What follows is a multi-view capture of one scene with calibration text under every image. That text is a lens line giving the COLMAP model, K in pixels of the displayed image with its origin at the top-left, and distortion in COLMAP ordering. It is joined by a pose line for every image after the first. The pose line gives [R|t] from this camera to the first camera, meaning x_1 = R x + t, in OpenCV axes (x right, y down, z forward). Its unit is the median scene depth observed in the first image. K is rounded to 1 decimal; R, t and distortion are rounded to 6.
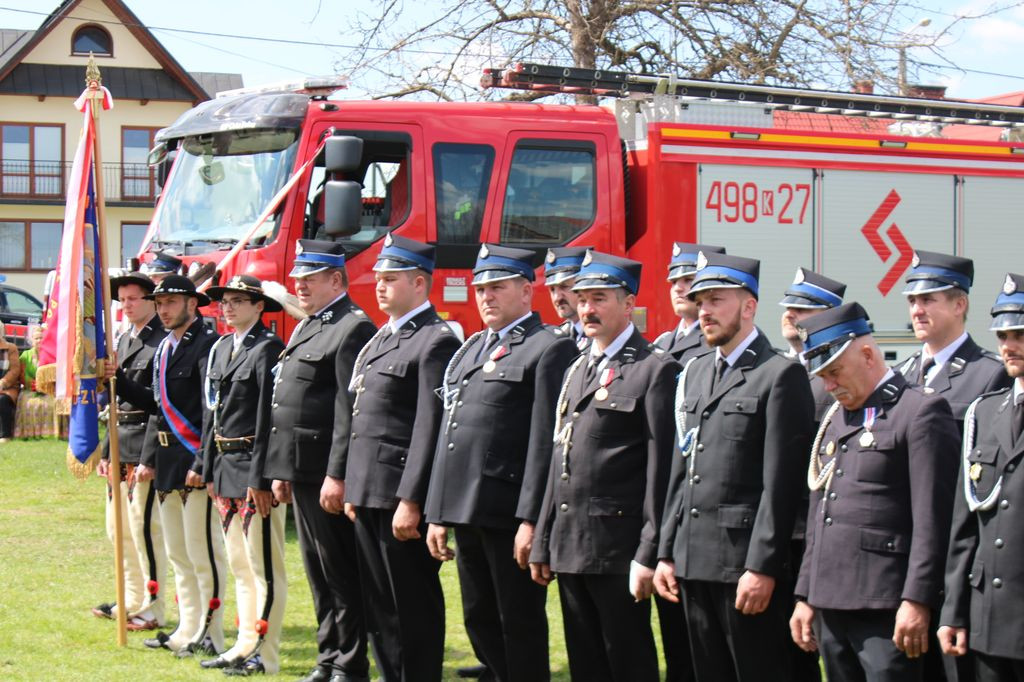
lens RADIAL K [[2270.6, 0, 512.0], [0, 2270.6, 341.0], [0, 0, 1]] dist [0.071674, -0.011111]
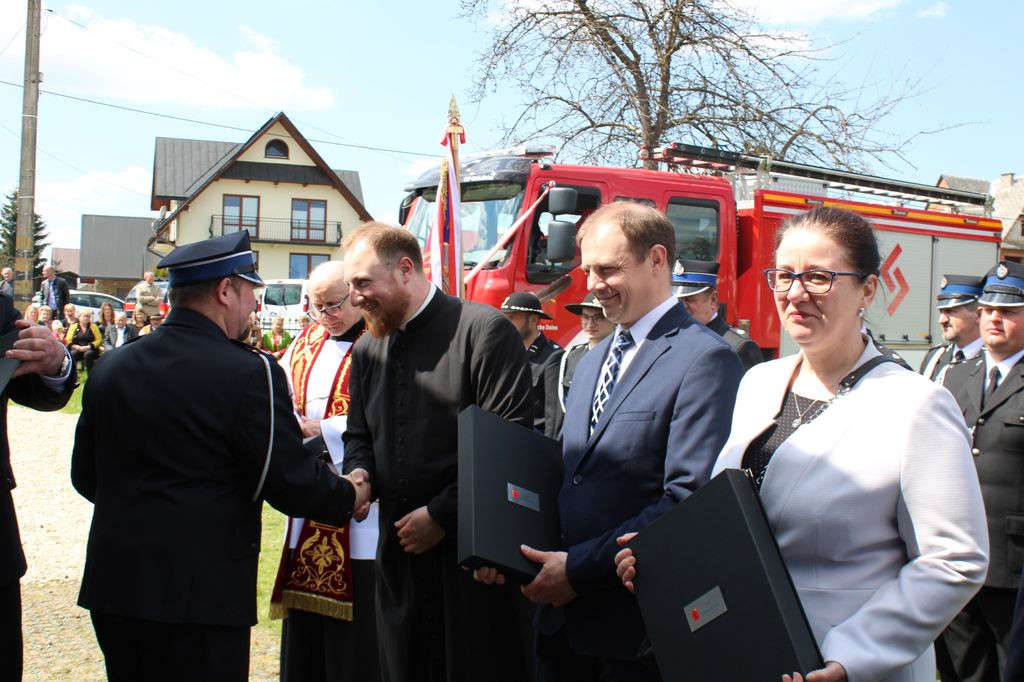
lens RADIAL K [[1171.0, 0, 512.0], [0, 1171.0, 341.0], [0, 0, 1]] dist [-0.081182, 0.001798]
pose [[0.998548, 0.028063, 0.045990, -0.117893], [-0.028761, 0.999480, 0.014573, -0.007886], [-0.045557, -0.015874, 0.998836, 0.274664]]
